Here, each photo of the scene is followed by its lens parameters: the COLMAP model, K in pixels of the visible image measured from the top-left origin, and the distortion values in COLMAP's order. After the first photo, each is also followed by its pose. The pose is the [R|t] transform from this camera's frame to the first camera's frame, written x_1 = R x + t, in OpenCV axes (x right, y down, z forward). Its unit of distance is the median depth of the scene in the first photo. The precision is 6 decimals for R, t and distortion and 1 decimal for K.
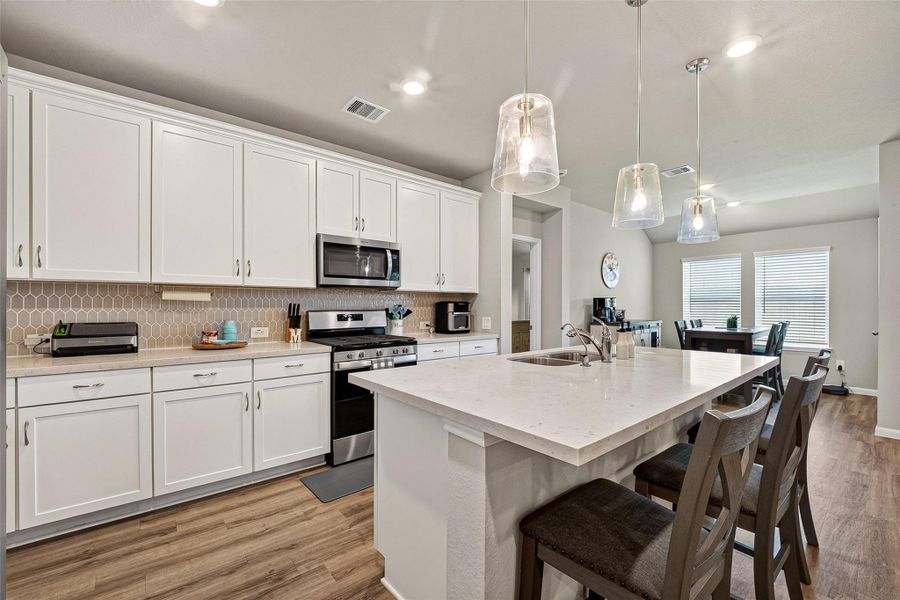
lens RADIAL K [[376.3, 0, 459.9], [0, 376.3, 308.4], [0, 0, 1]] dist [-0.011308, -0.001482]
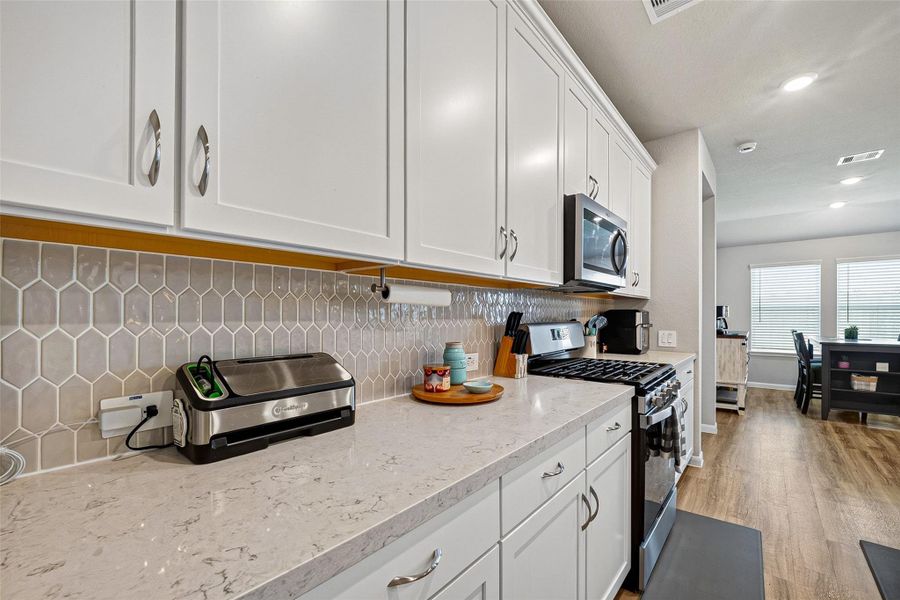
lens RADIAL K [[376.3, 0, 448.4], [0, 376.3, 318.1], [0, 0, 1]] dist [-0.011308, -0.001482]
pose [[0.989429, -0.005225, 0.144926, -0.618889], [0.005836, 0.999976, -0.003793, -0.001896], [-0.144902, 0.004598, 0.989435, 0.414081]]
